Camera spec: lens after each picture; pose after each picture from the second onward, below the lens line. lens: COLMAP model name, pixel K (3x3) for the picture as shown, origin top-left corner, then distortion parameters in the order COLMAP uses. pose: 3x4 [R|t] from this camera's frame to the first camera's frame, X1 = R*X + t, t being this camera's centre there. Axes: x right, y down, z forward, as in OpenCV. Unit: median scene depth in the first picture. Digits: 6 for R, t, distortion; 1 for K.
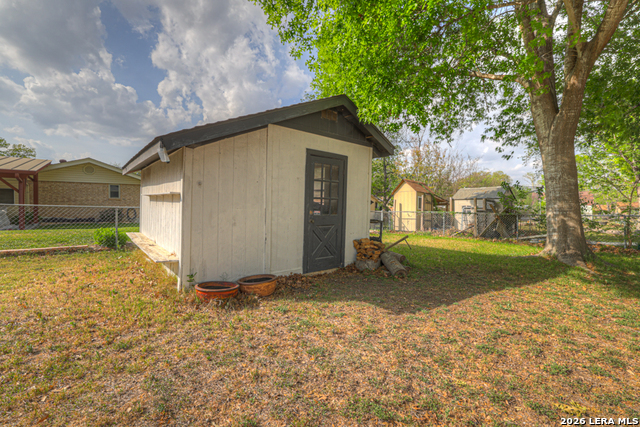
lens RADIAL K [[269.1, 0, 320.4], [0, 269.1, 214.8], [0, 0, 1]] dist [-0.001319, -0.000074]
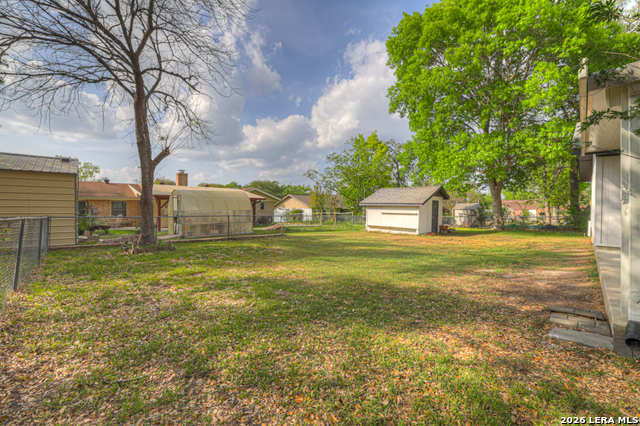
lens RADIAL K [[272.8, 0, 319.8], [0, 272.8, 214.8], [0, 0, 1]] dist [-0.004096, 0.000150]
pose [[0.995667, -0.007761, 0.092662, -0.780820], [0.008913, 0.999888, -0.012023, -0.005103], [-0.092559, 0.012797, 0.995625, -1.047955]]
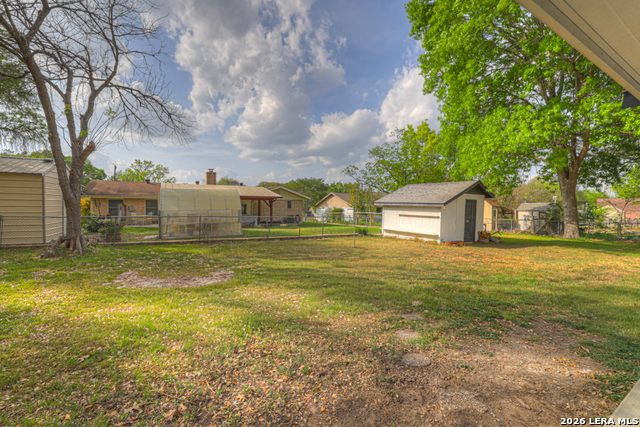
lens RADIAL K [[282.1, 0, 317.9], [0, 282.1, 212.7], [0, 0, 1]] dist [0.000299, -0.000045]
pose [[0.989882, 0.003572, -0.141845, -0.475622], [-0.005634, 0.999884, -0.014137, -0.019405], [0.141778, 0.014793, 0.989788, -0.891553]]
